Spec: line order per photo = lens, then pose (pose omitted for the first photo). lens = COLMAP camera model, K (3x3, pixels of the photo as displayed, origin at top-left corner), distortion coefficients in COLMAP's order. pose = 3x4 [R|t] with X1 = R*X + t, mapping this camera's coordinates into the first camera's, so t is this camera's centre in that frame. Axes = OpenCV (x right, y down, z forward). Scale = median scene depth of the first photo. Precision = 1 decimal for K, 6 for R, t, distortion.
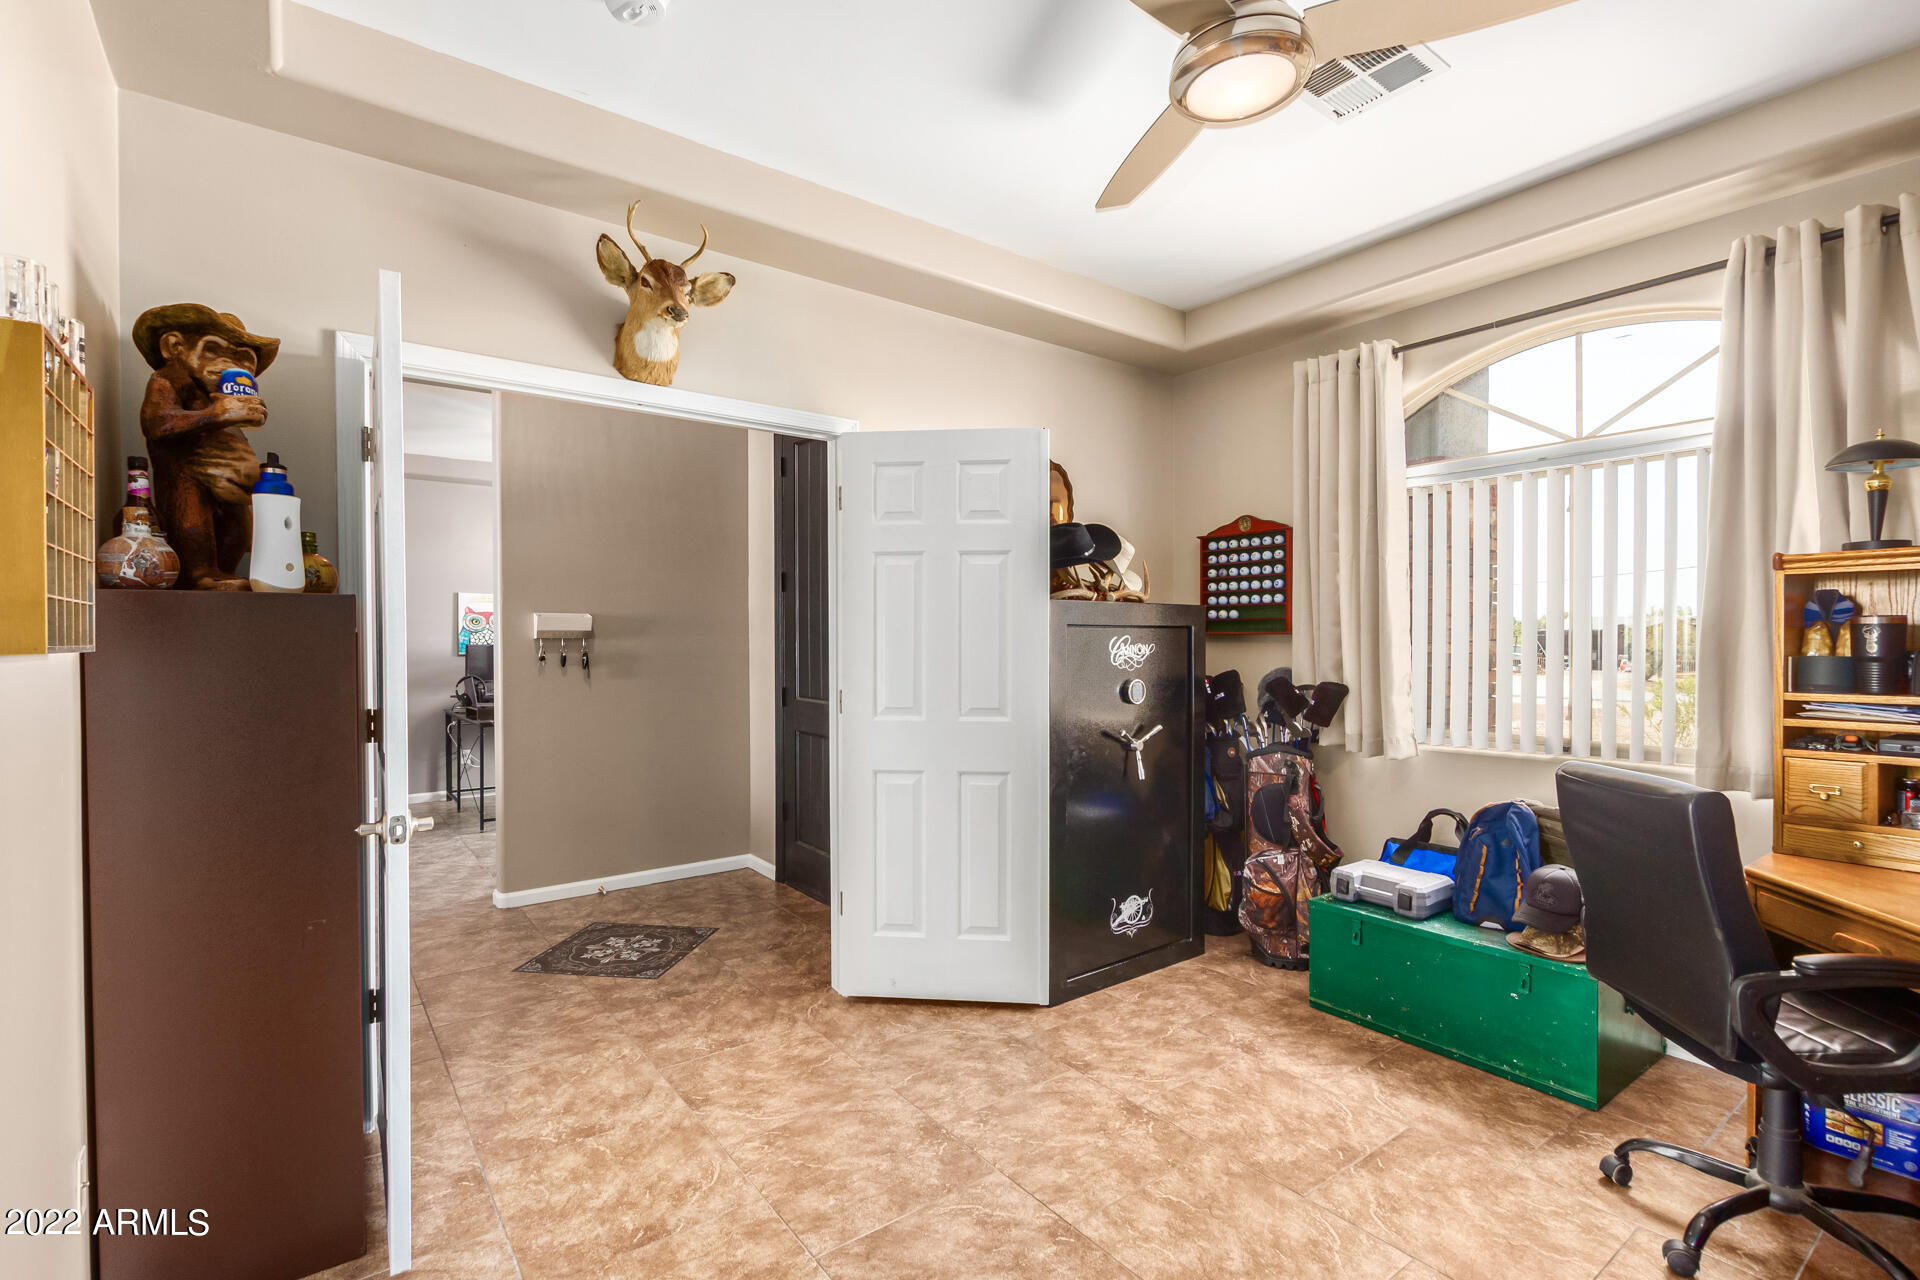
lens RADIAL K [[884.1, 0, 955.8], [0, 884.1, 645.2], [0, 0, 1]] dist [0.000327, 0.000025]
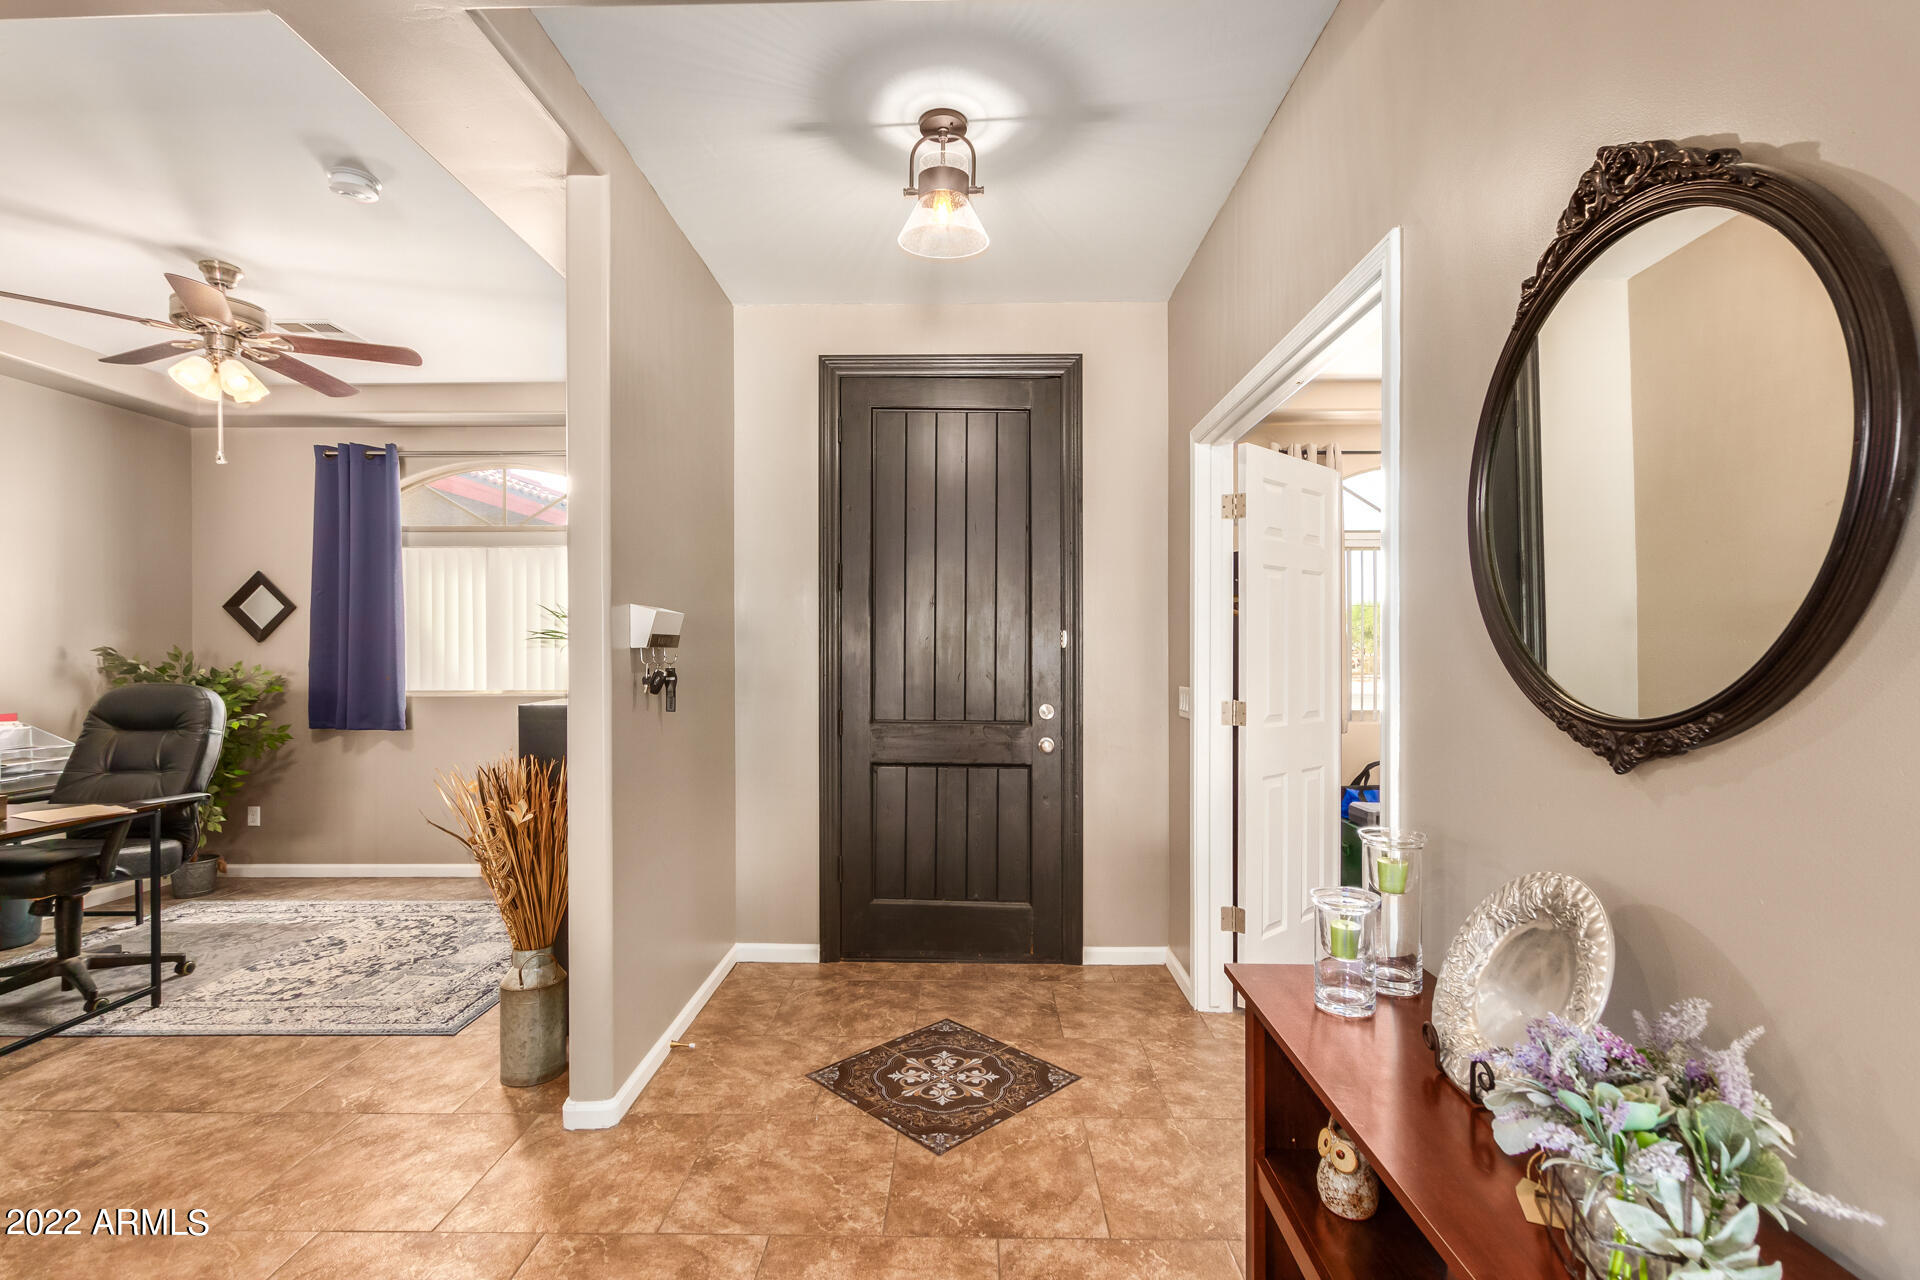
lens RADIAL K [[884.1, 0, 964.1], [0, 884.1, 651.4], [0, 0, 1]] dist [0.000327, 0.000025]
pose [[0.606088, 0.008239, 0.795355, -0.958503], [0.001502, 0.999933, -0.011503, 0.005353], [-0.795396, 0.008166, 0.606035, 0.557248]]
